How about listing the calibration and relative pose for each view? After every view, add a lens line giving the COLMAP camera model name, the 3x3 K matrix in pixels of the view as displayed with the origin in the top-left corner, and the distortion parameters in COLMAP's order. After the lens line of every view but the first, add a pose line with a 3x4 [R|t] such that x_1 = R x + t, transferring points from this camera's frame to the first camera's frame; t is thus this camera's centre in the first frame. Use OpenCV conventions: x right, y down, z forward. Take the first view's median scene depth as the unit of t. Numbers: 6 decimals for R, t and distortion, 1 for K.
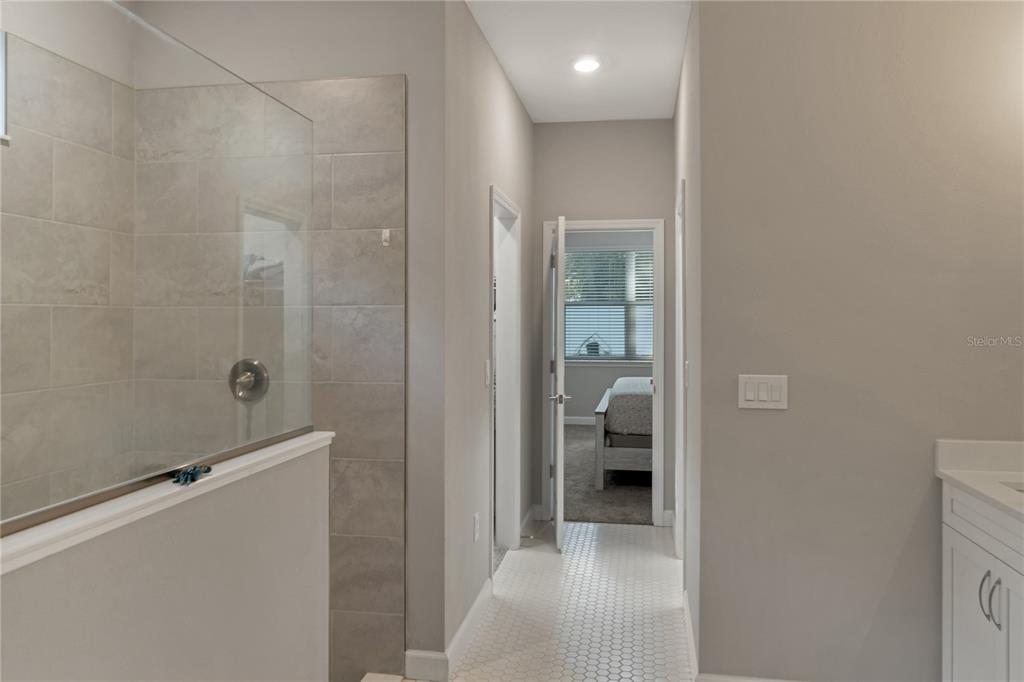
lens RADIAL K [[729.3, 0, 512.0], [0, 729.3, 341.0], [0, 0, 1]] dist [0.004794, 0.002023]
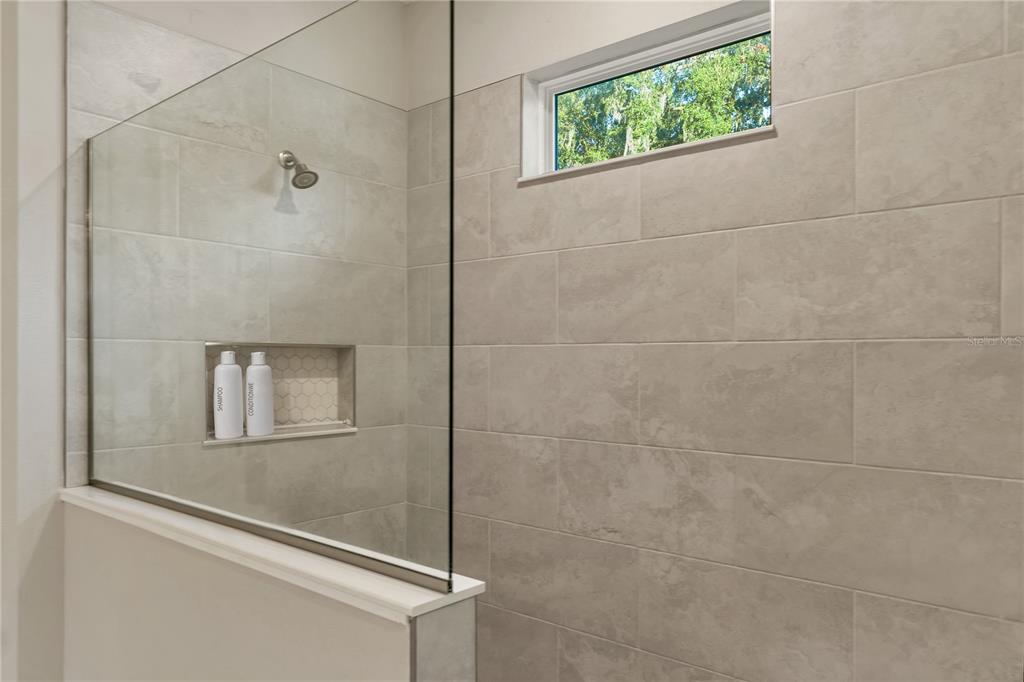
lens RADIAL K [[714.7, 0, 512.0], [0, 714.7, 341.0], [0, 0, 1]] dist [0.008062, 0.003417]
pose [[-0.512678, -0.014371, -0.858461, 0.091995], [-0.026535, 0.999647, -0.000888, -0.039370], [0.858171, 0.022324, -0.512878, 1.054818]]
